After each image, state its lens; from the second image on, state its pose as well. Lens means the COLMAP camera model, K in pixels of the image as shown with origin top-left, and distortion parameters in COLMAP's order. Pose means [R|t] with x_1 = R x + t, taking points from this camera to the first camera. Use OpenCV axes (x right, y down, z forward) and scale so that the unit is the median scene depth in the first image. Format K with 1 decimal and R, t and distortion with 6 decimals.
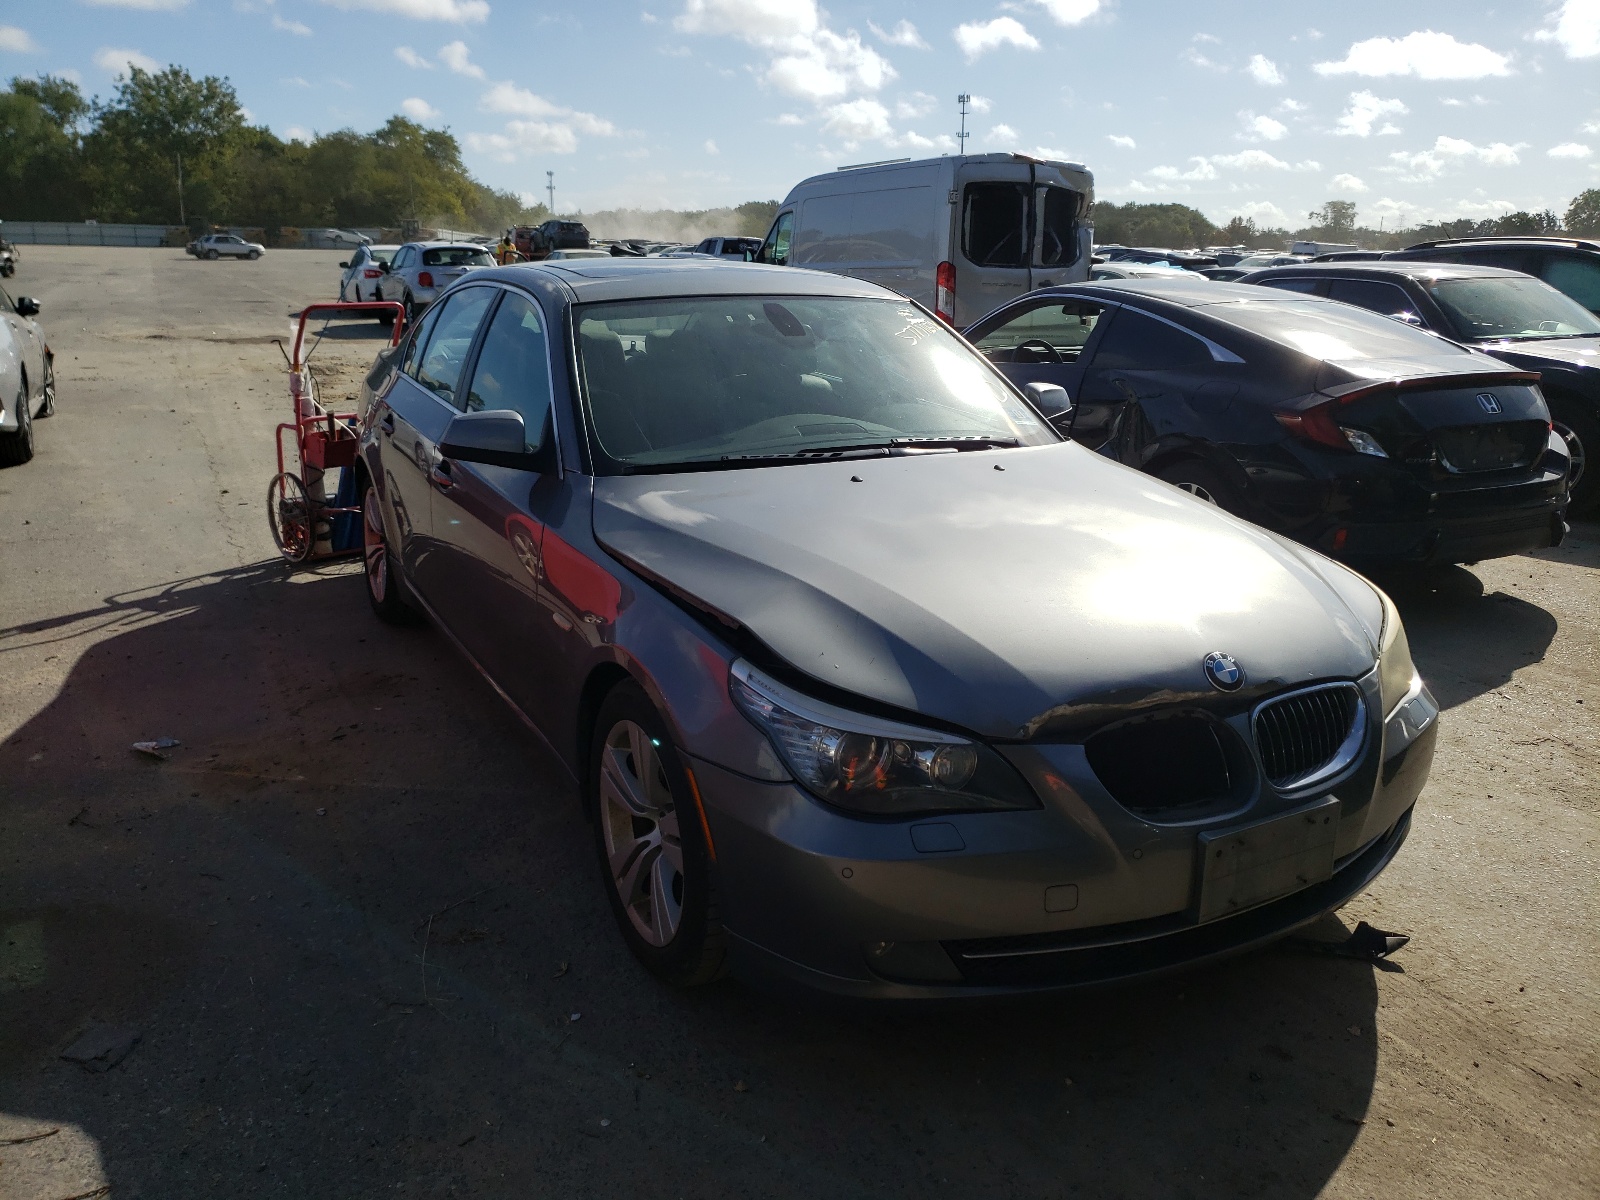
lens RADIAL K [[1409.3, 0, 795.6], [0, 1409.3, 597.9], [0, 0, 1]] dist [-0.014787, 0.065791]
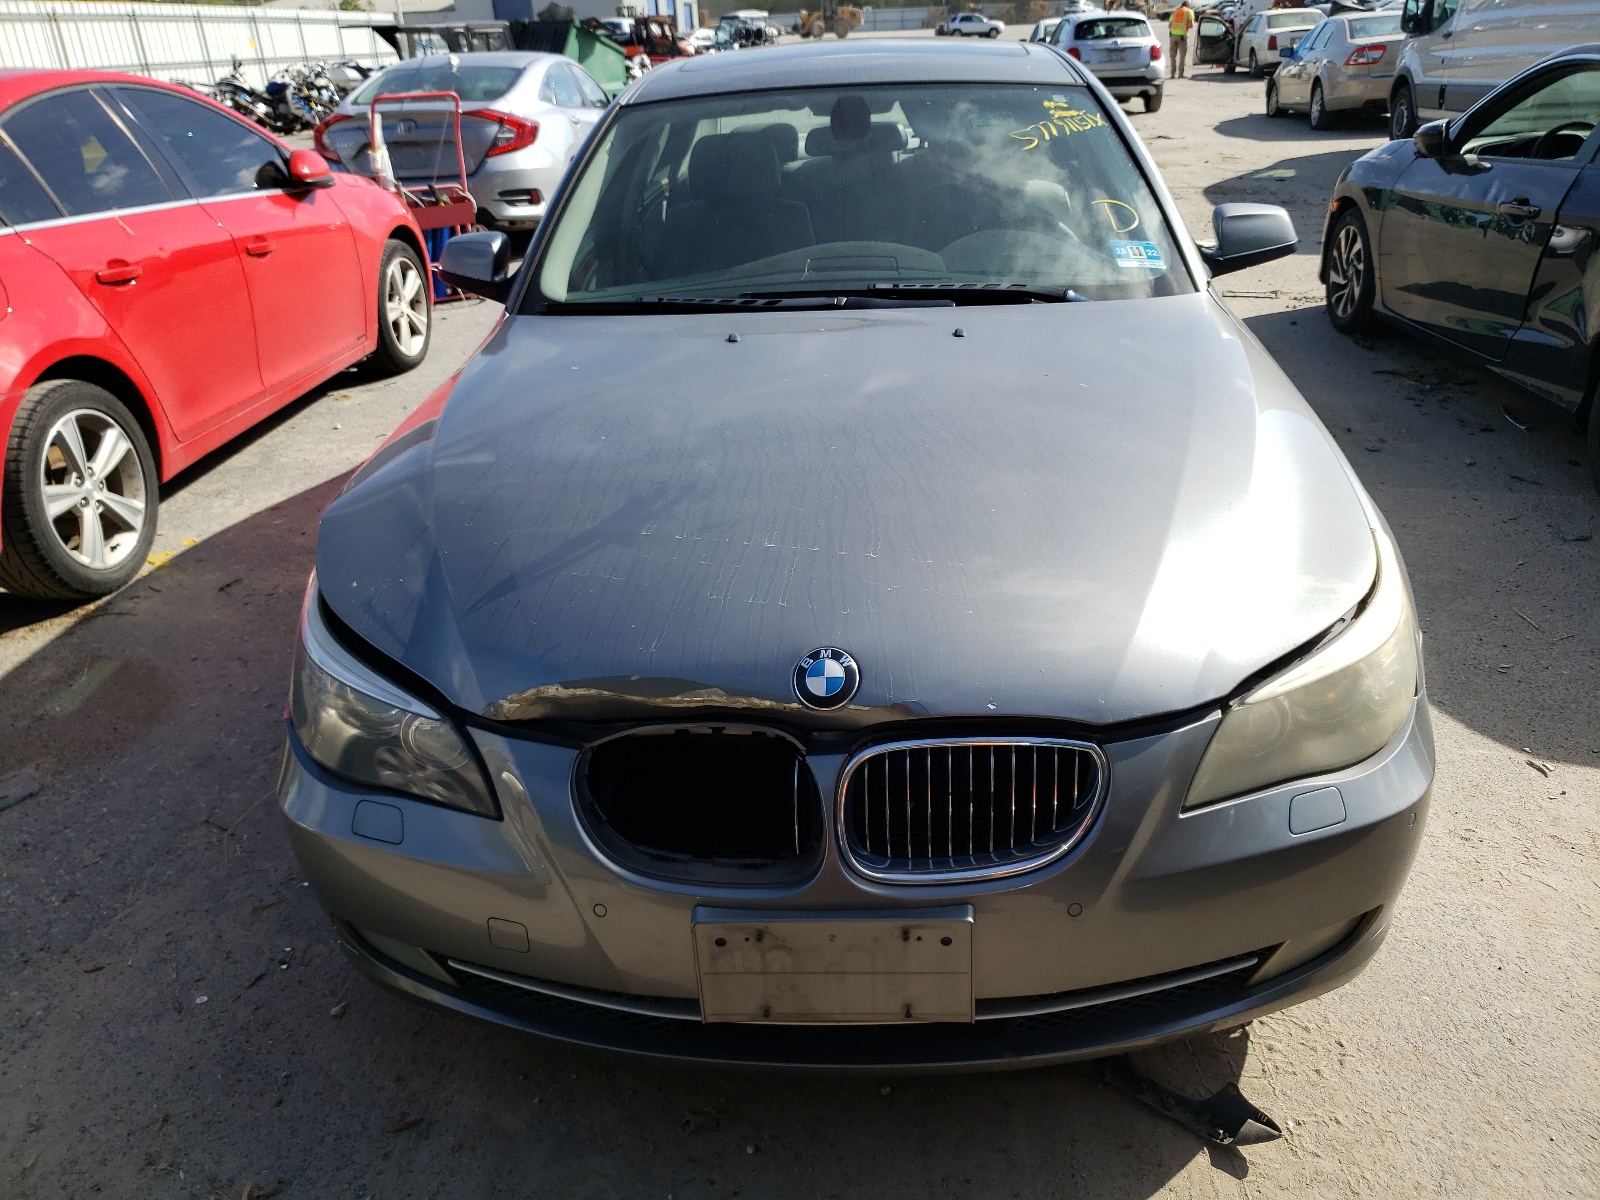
lens RADIAL K [[1409.3, 0, 795.6], [0, 1409.3, 597.9], [0, 0, 1]] dist [-0.014787, 0.065791]
pose [[0.828392, 0.164720, -0.535383, 0.089872], [-0.082411, 0.981224, 0.174378, -0.014188], [0.554054, -0.100332, 0.826412, 0.061159]]
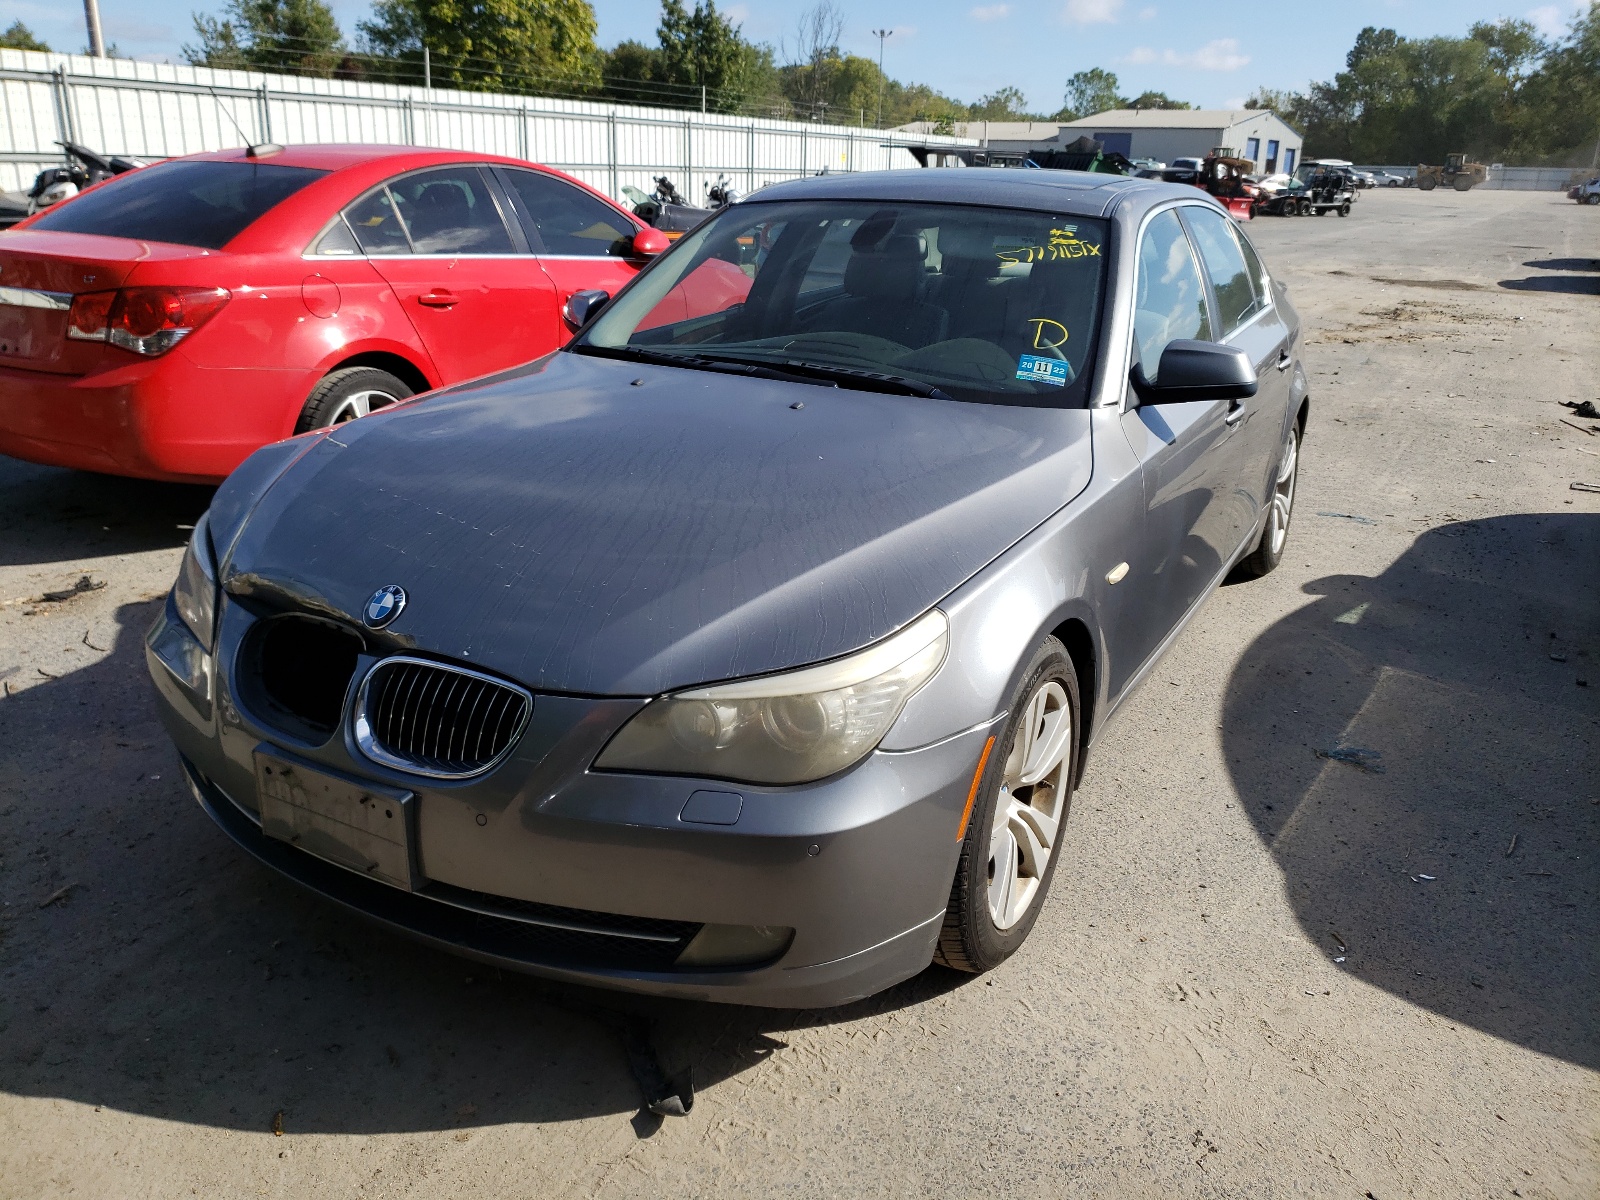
lens RADIAL K [[1346.1, 0, 780.1], [0, 1346.1, 604.1], [0, 0, 1]] dist [0.086890, -0.094446]
pose [[0.489442, 0.270341, -0.829073, 0.157180], [-0.234379, 0.956531, 0.173537, -0.021248], [0.839948, 0.109381, 0.531529, 0.104452]]
